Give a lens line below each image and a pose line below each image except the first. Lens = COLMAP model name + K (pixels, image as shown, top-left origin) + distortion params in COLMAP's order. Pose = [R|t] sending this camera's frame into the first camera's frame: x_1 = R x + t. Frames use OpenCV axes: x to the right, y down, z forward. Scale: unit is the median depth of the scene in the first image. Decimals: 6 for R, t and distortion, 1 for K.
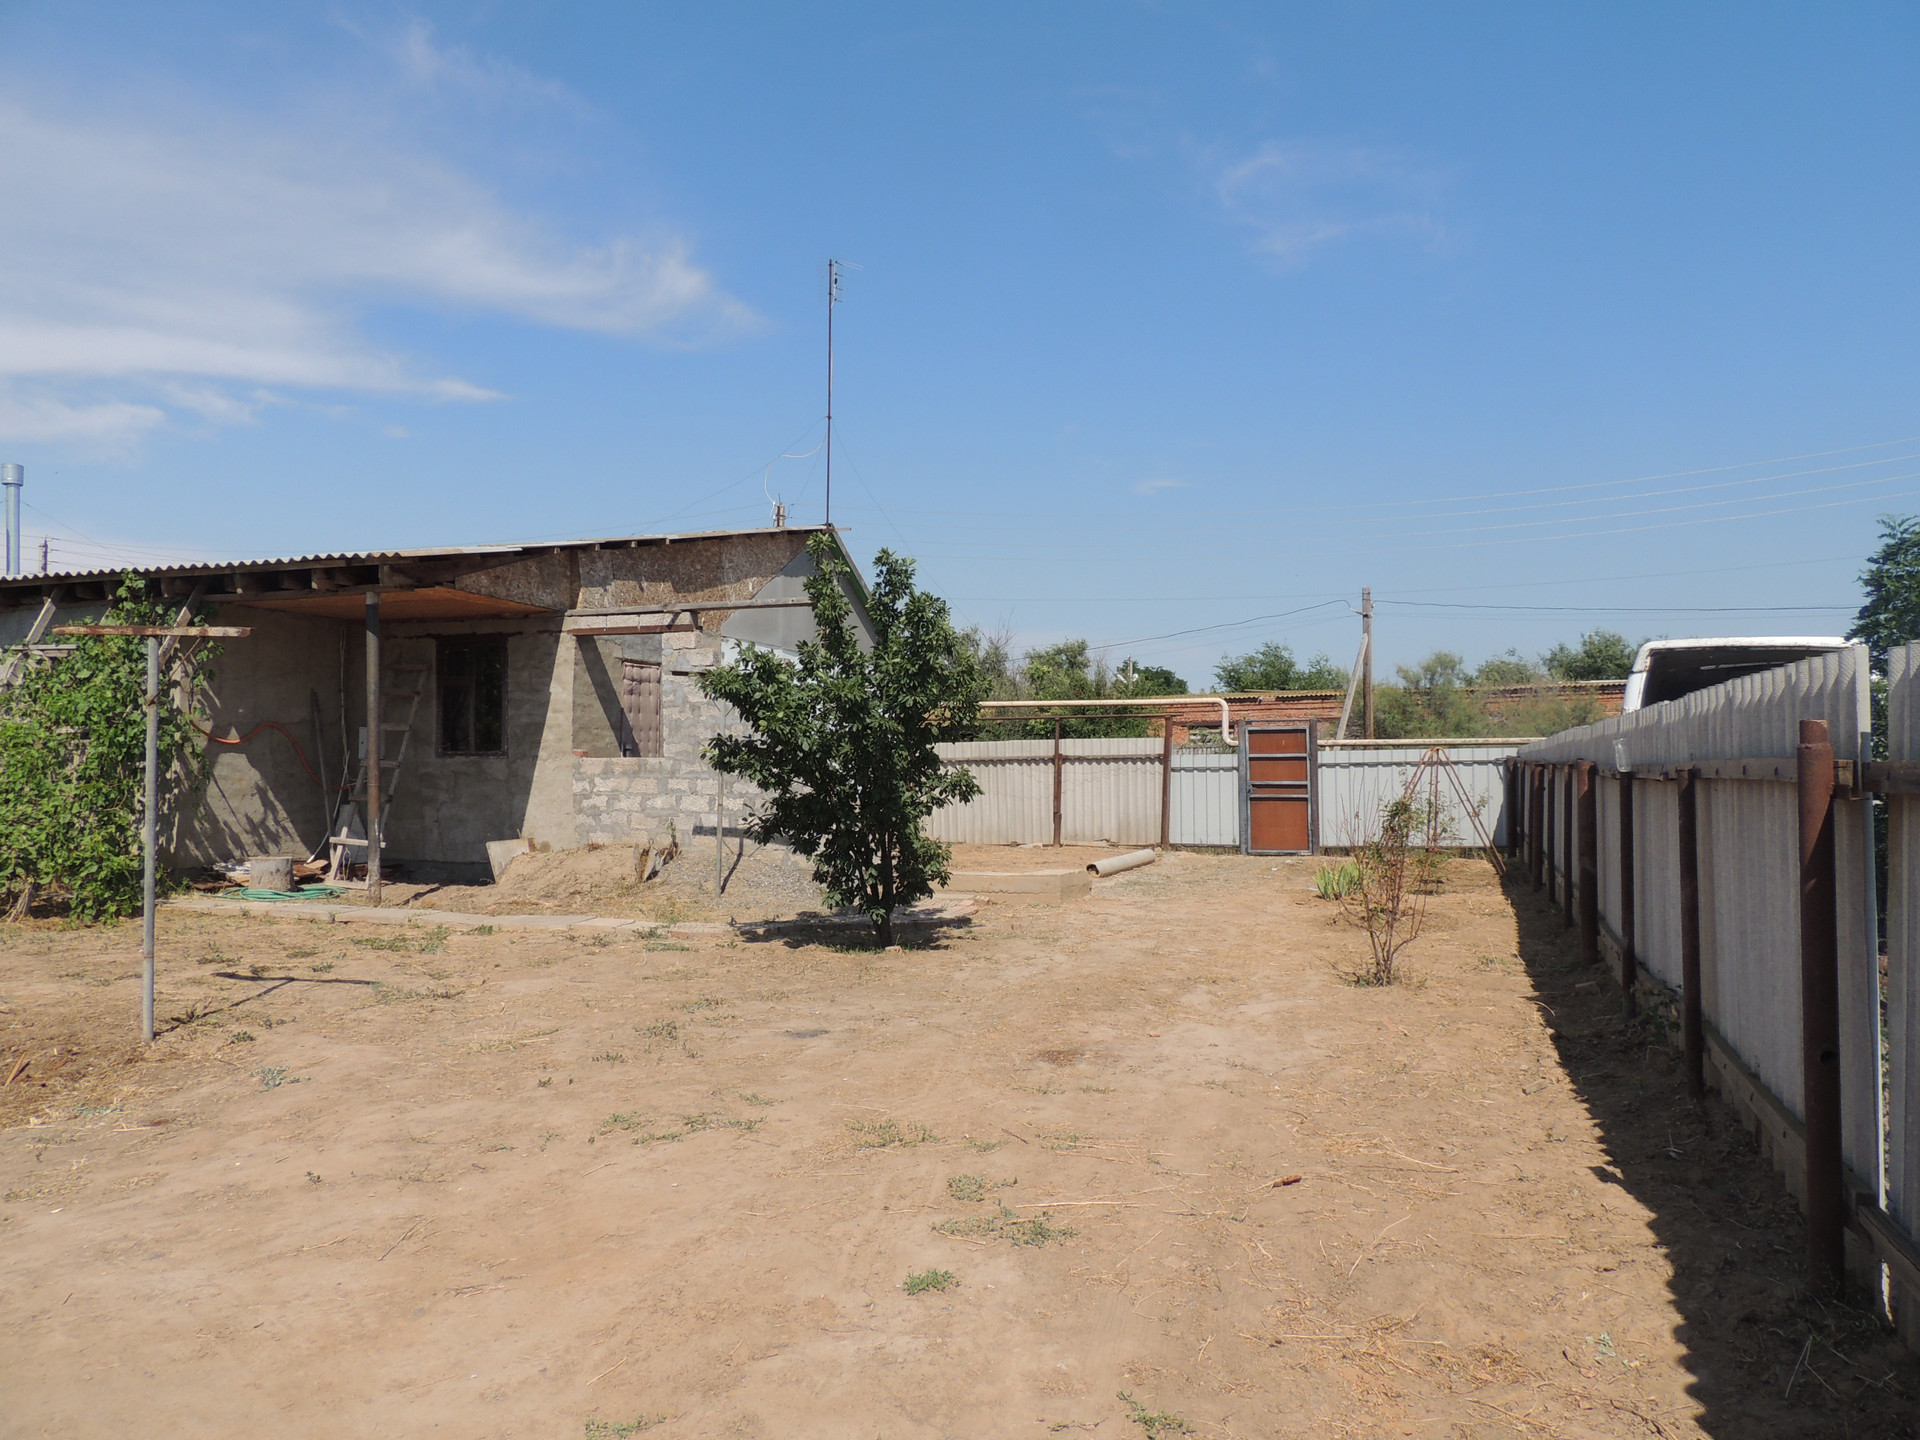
lens RADIAL K [[1362.1, 0, 959.4], [0, 1362.1, 729.3], [0, 0, 1]] dist [-0.024338, 0.004328]
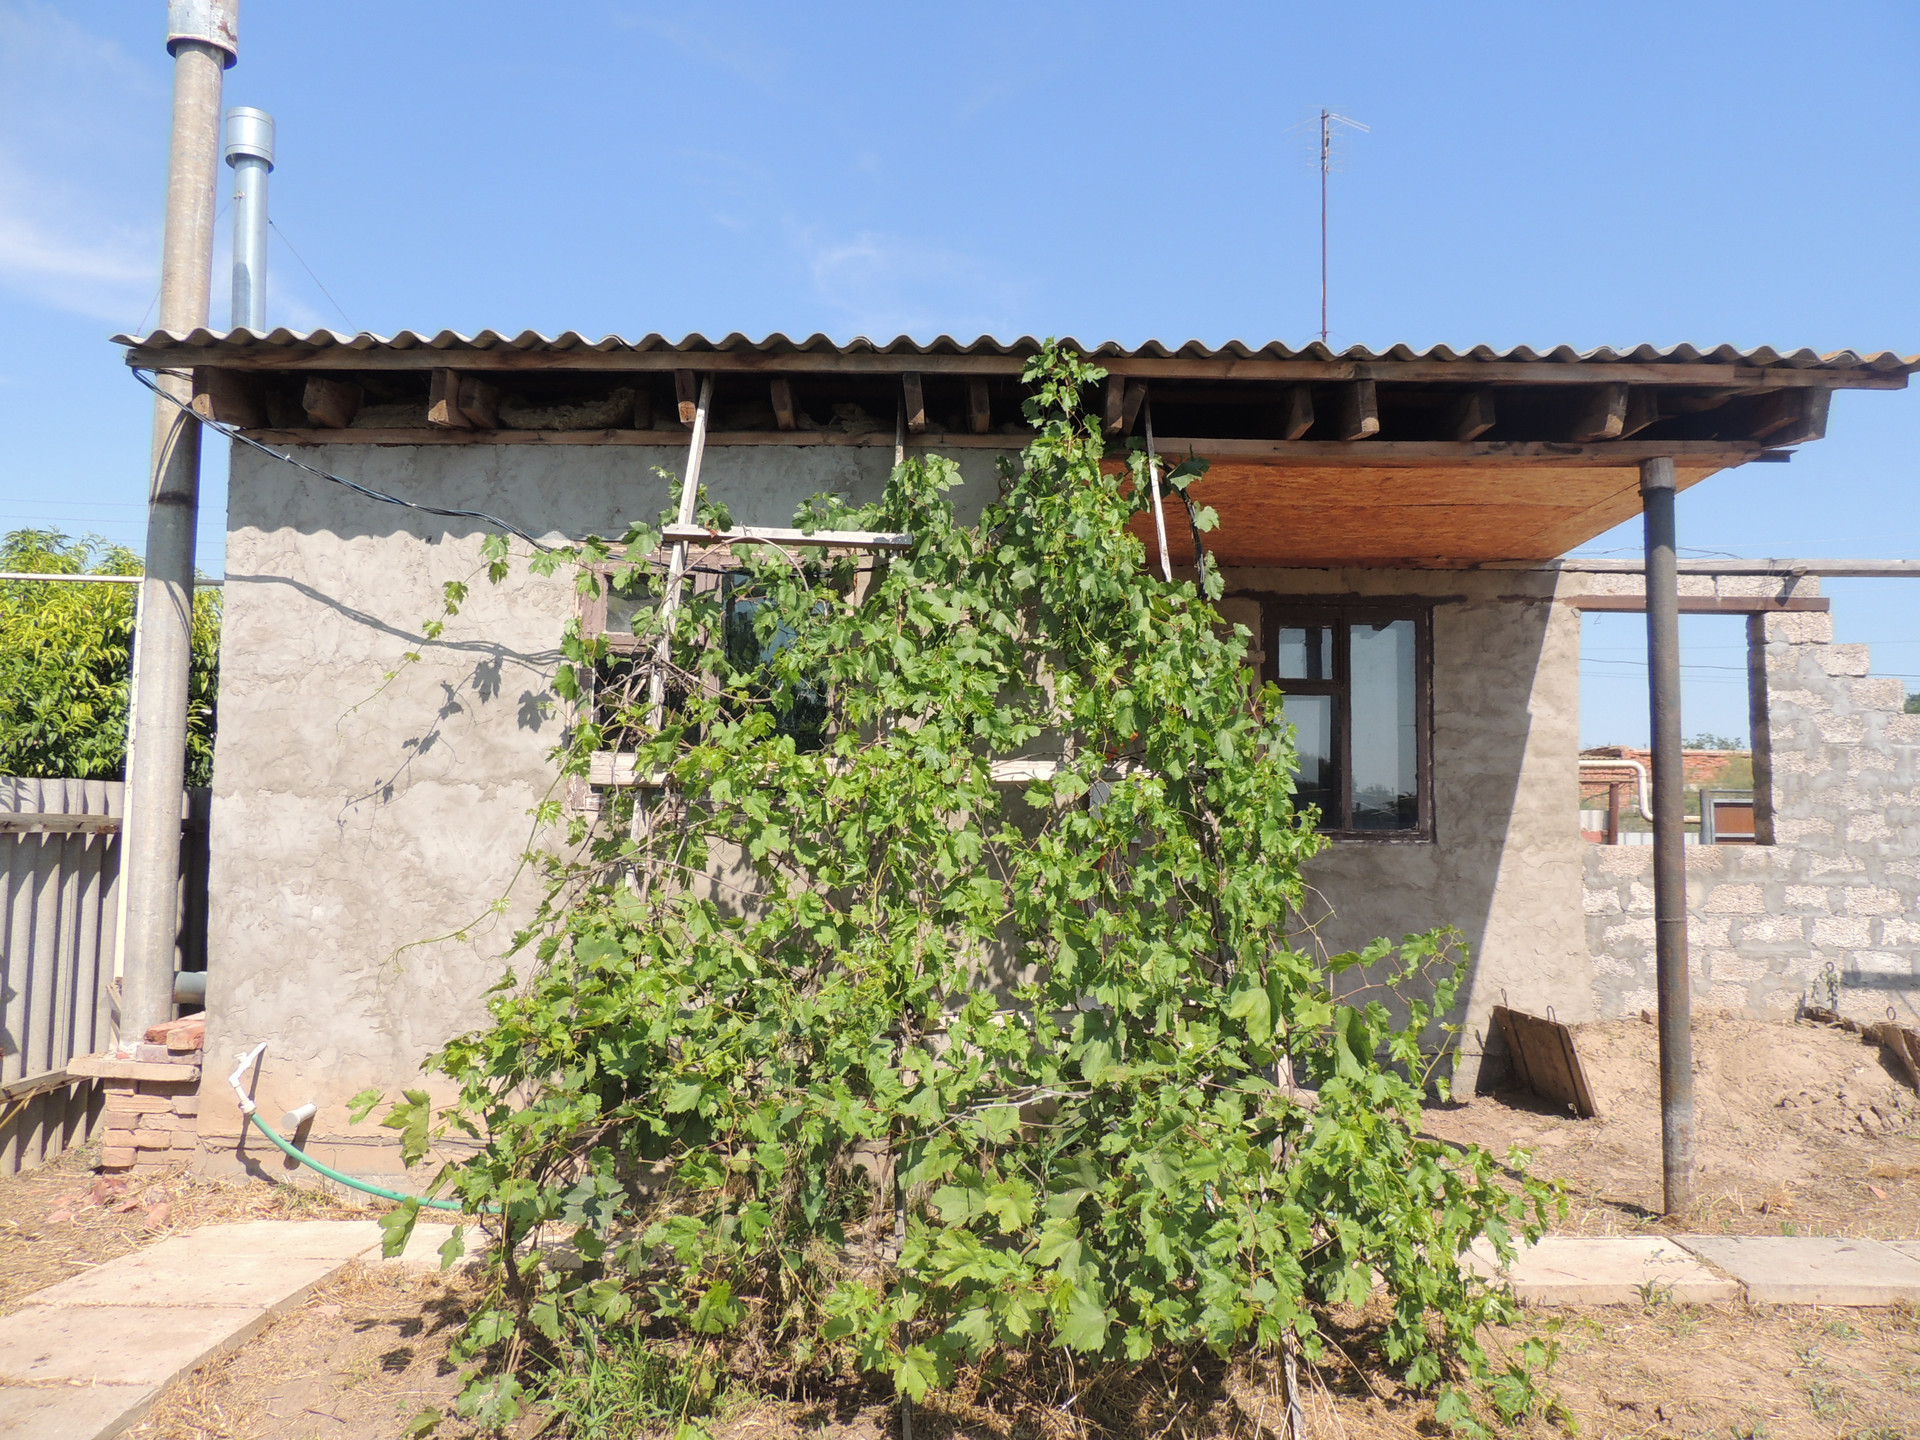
lens RADIAL K [[1378.9, 0, 966.0], [0, 1378.9, 722.1], [0, 0, 1]] dist [-0.006501, -0.005661]
pose [[0.944691, 0.034959, 0.326093, -0.682784], [-0.018255, 0.998366, -0.054147, 0.007342], [-0.327453, 0.045199, 0.943786, 0.587485]]
